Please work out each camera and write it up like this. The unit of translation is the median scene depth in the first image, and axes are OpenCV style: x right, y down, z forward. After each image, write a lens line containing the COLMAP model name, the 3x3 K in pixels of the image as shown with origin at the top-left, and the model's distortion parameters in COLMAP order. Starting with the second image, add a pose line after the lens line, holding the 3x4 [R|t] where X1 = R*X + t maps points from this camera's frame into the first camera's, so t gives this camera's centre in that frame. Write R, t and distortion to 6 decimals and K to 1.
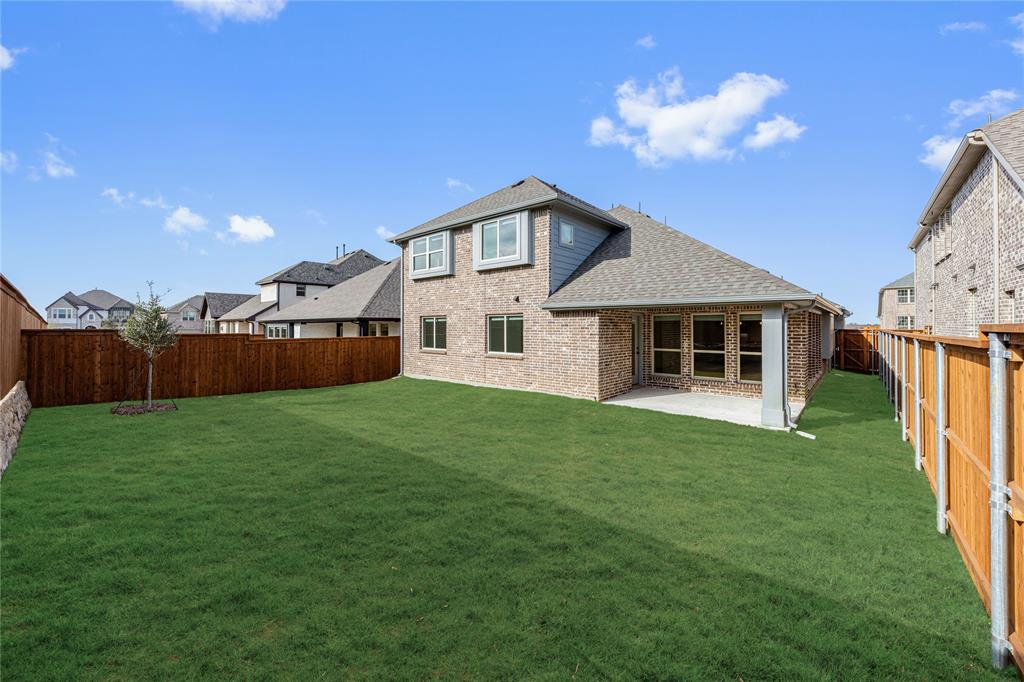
lens RADIAL K [[399.1, 0, 508.5], [0, 399.1, 327.1], [0, 0, 1]] dist [0.002777, 0.000109]
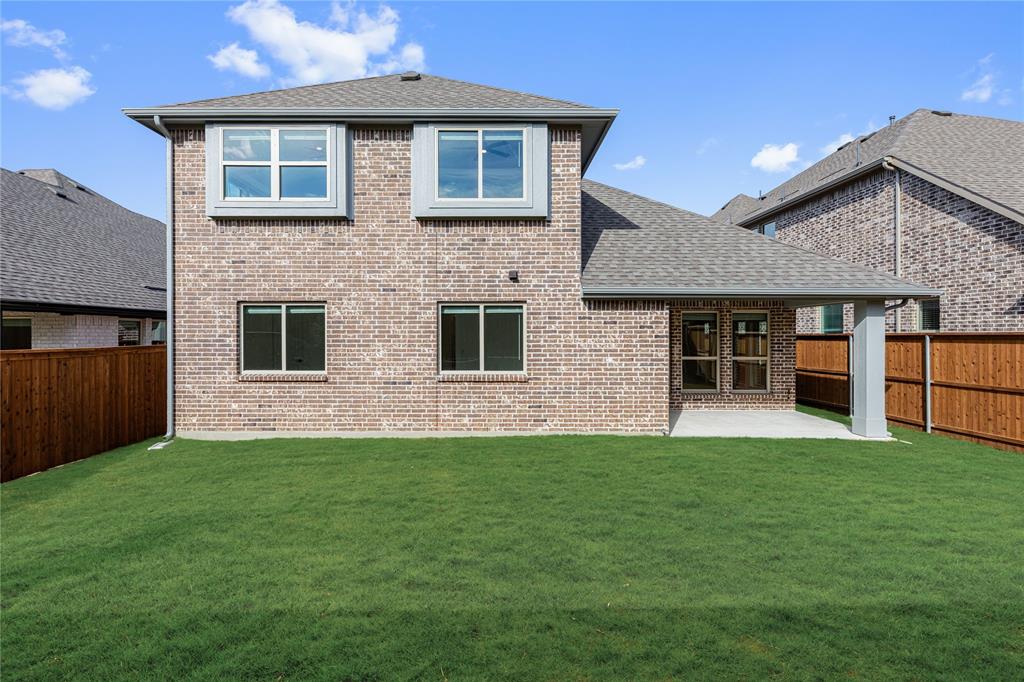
lens RADIAL K [[516.0, 0, 509.7], [0, 516.0, 338.1], [0, 0, 1]] dist [-0.000274, -0.000223]
pose [[0.748109, -0.006223, 0.663547, -0.459868], [0.000177, 0.999958, 0.009179, 0.011173], [-0.663576, -0.006749, 0.748079, 0.437490]]
